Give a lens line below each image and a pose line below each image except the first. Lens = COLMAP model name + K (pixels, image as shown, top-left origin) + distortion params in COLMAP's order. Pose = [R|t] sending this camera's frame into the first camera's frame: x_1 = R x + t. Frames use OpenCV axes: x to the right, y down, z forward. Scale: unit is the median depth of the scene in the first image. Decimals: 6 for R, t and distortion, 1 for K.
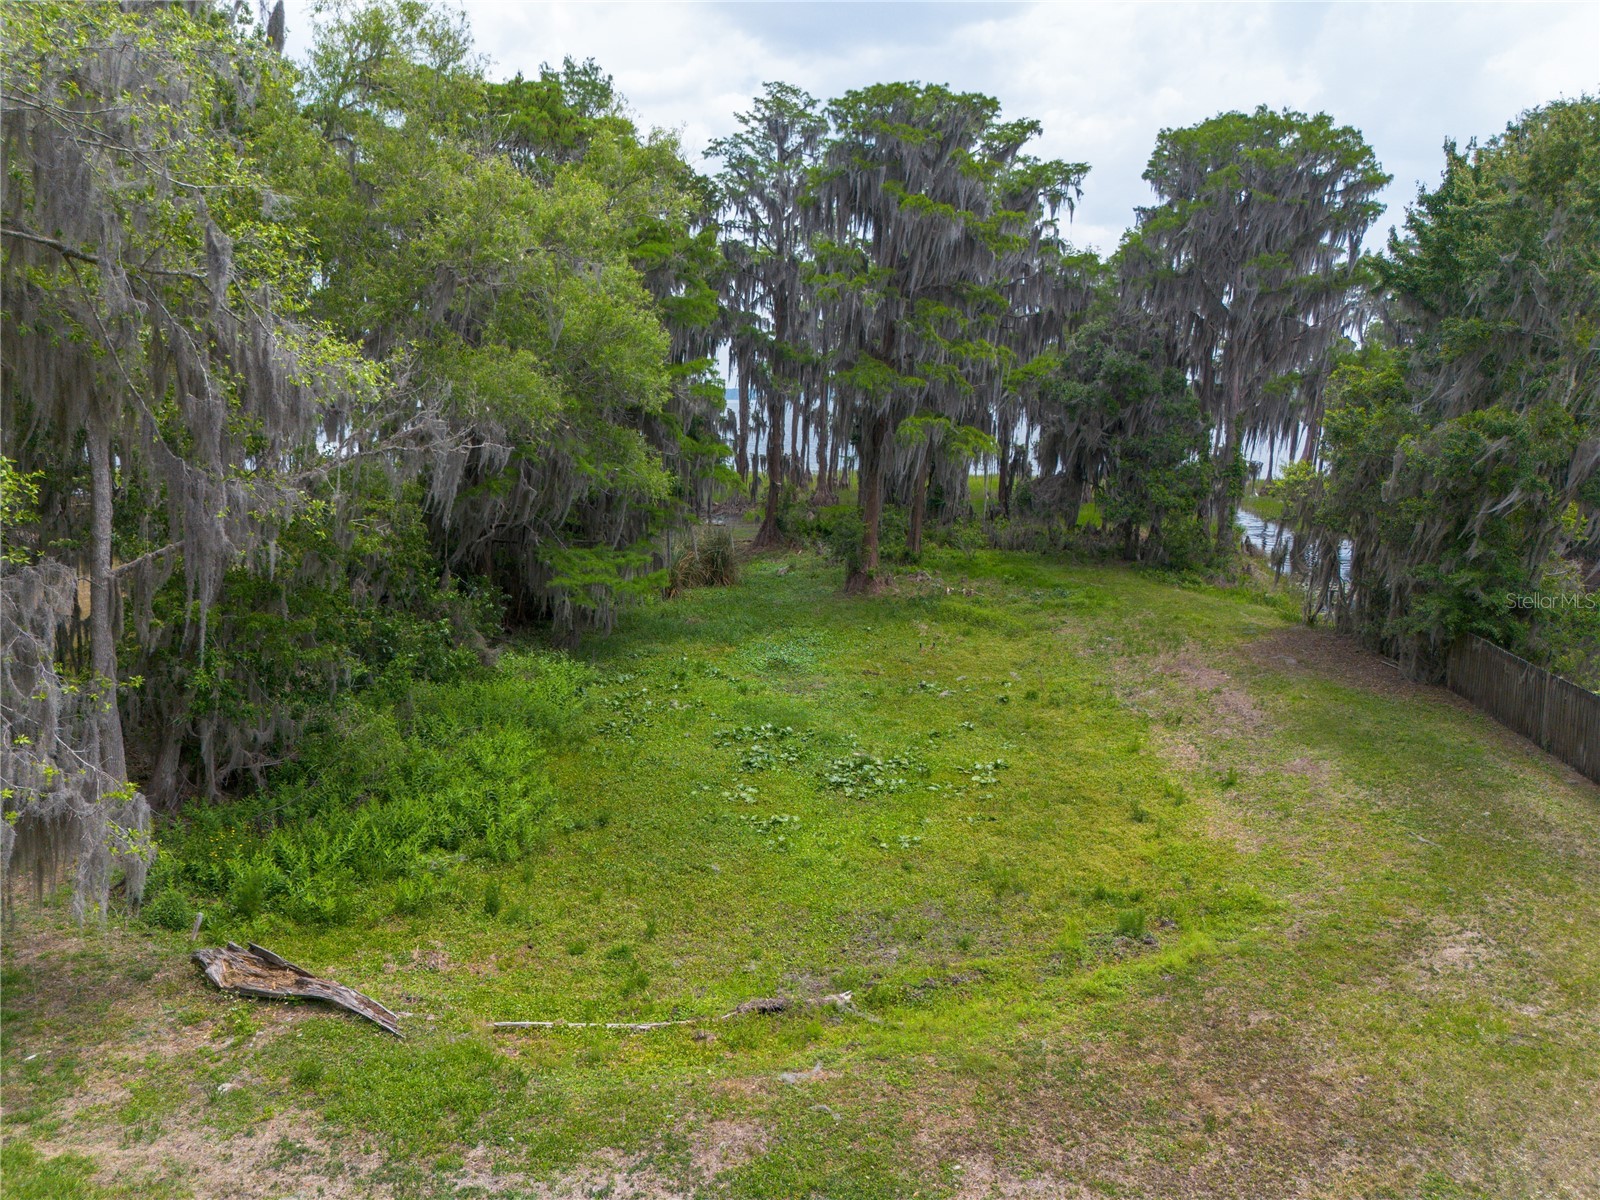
lens RADIAL K [[1133.5, 0, 792.4], [0, 1133.5, 599.9], [0, 0, 1]] dist [0.061860, -0.055014]
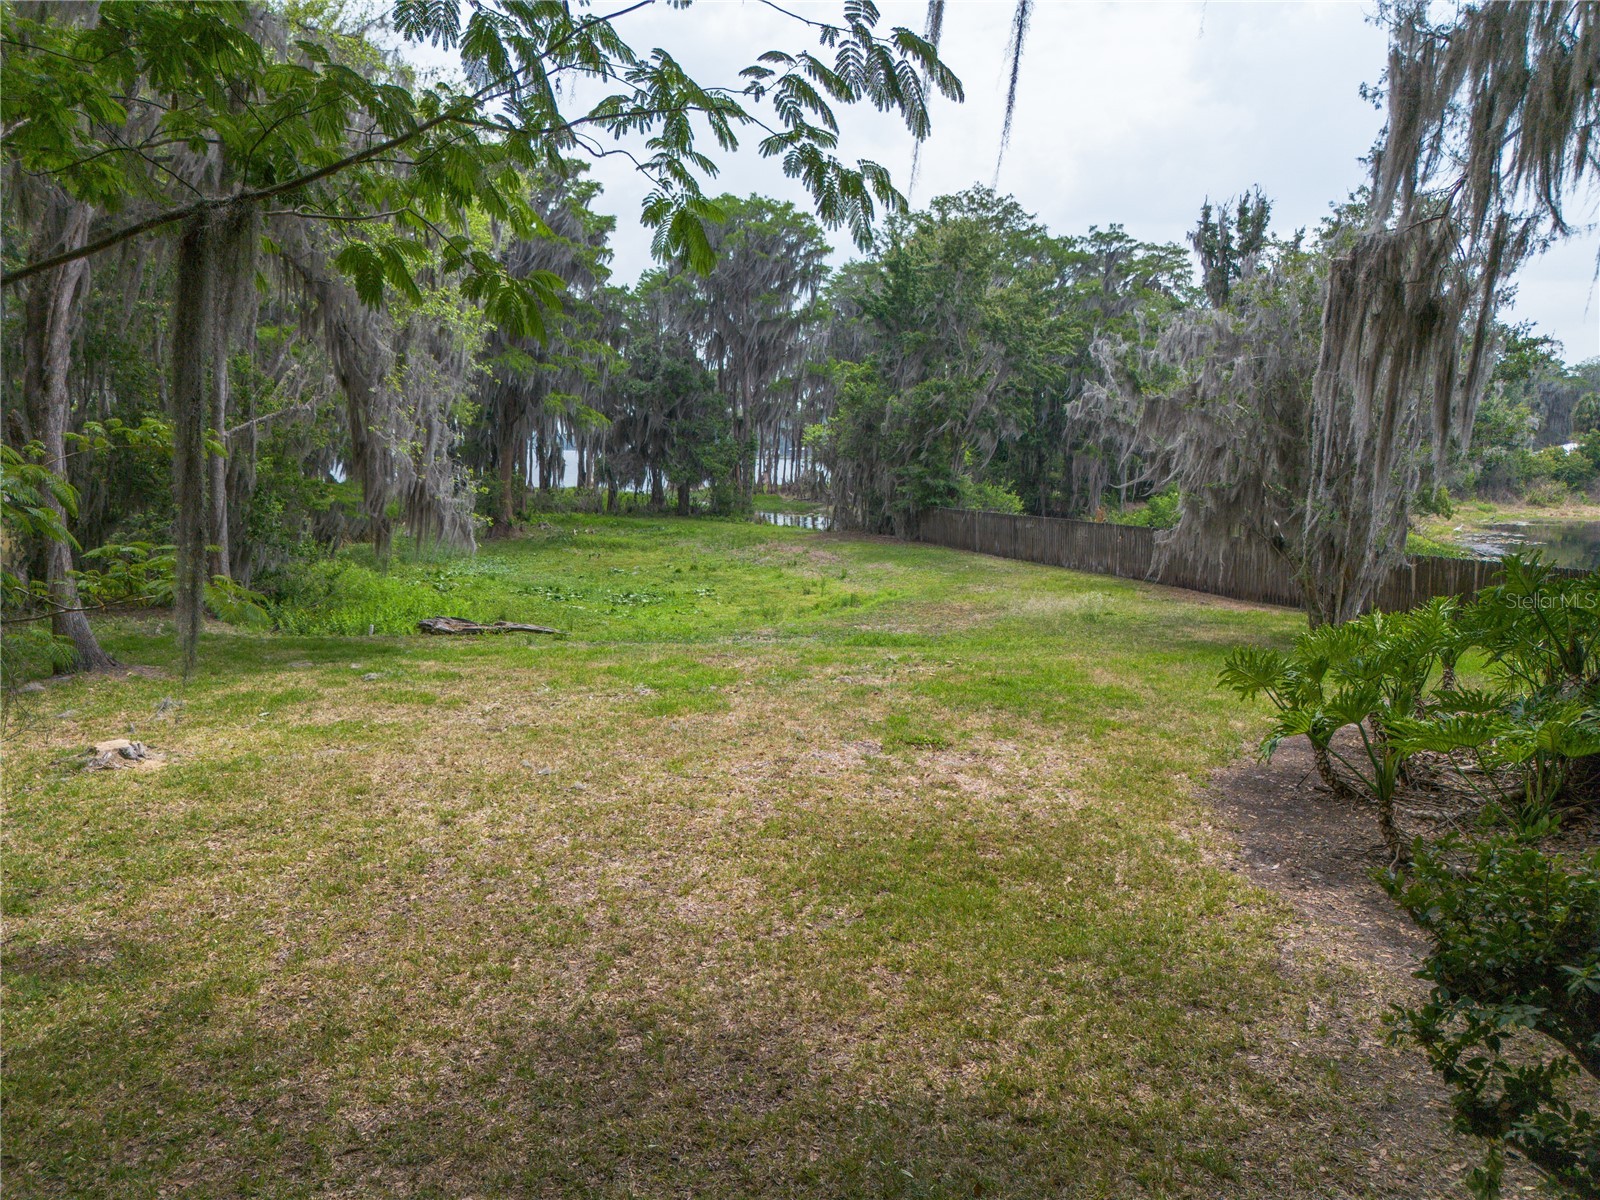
lens RADIAL K [[1133.5, 0, 795.6], [0, 1133.5, 602.9], [0, 0, 1]] dist [0.061860, -0.055014]
pose [[0.871527, -0.066585, 0.485806, -0.282951], [0.083376, 0.996433, -0.013002, 0.112758], [-0.483208, 0.051836, 0.873970, -0.264250]]
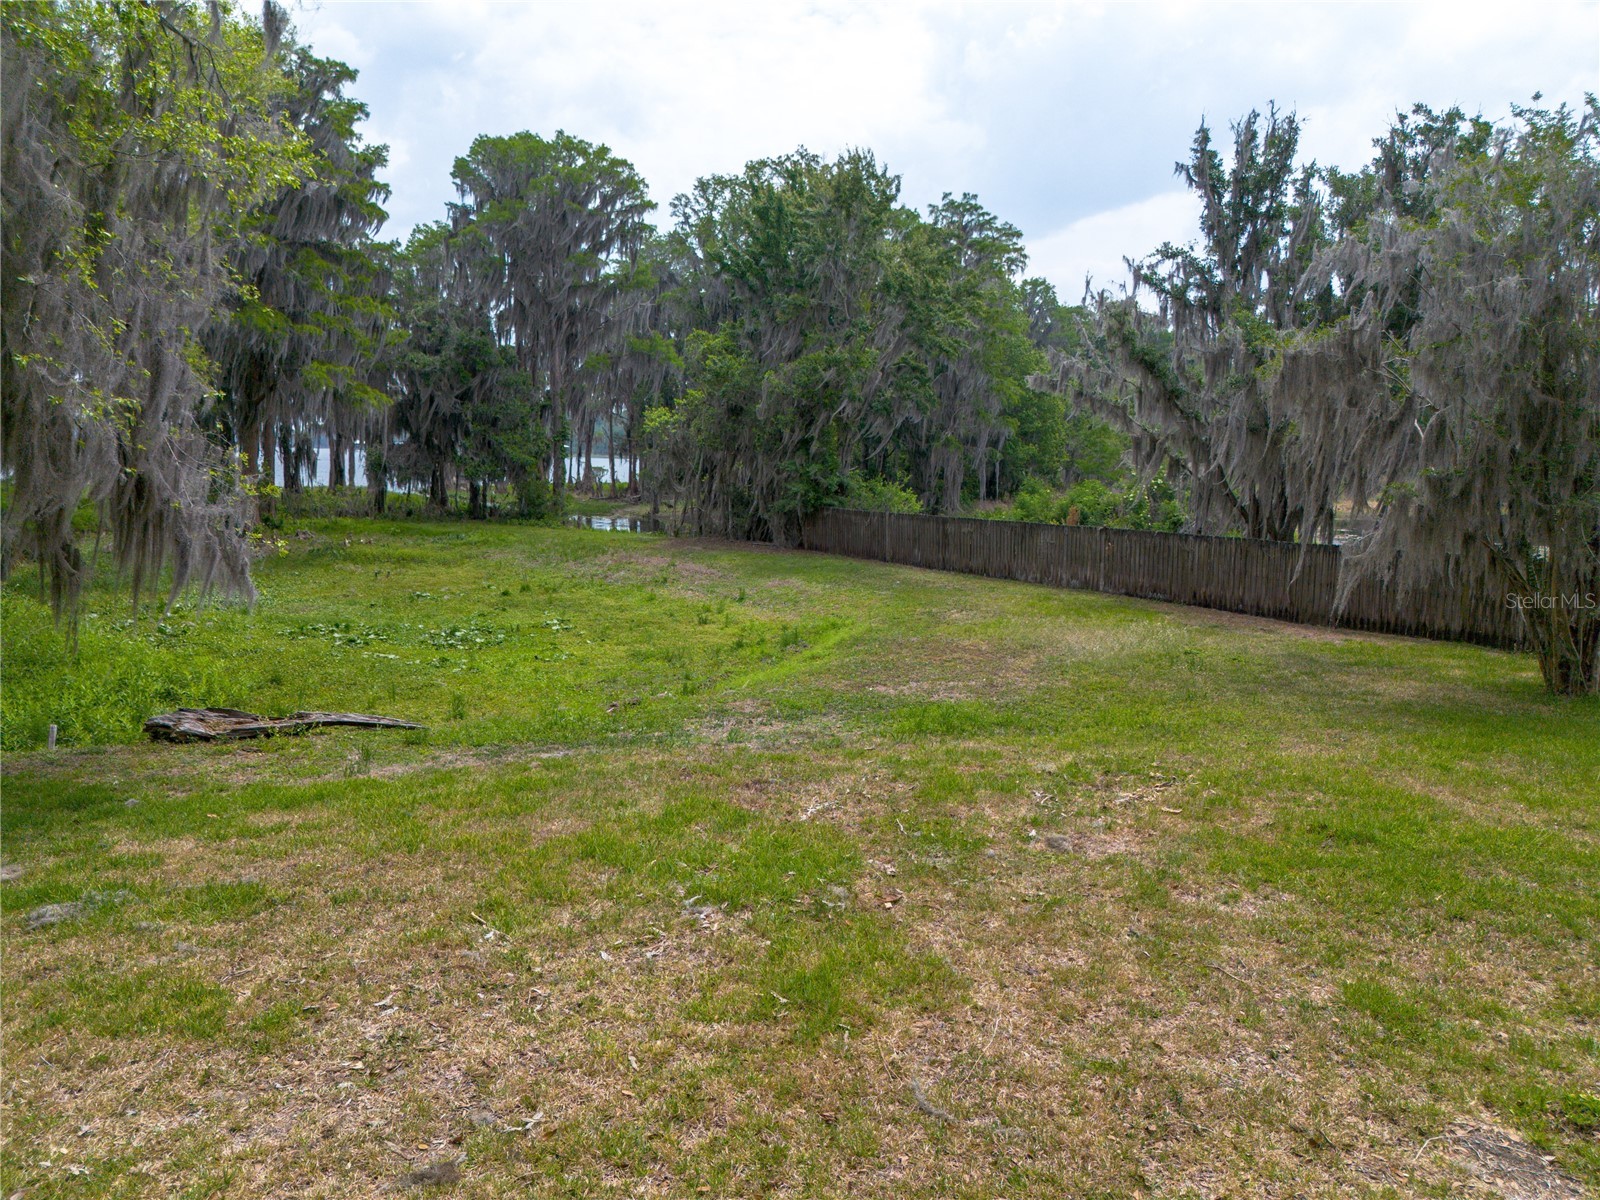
lens RADIAL K [[1133.5, 0, 804.8], [0, 1133.5, 607.9], [0, 0, 1]] dist [0.061860, -0.055014]
pose [[0.745290, -0.092468, 0.660297, -0.243457], [0.111778, 0.993648, 0.012984, 0.084204], [-0.657304, 0.064129, 0.750892, -0.043669]]
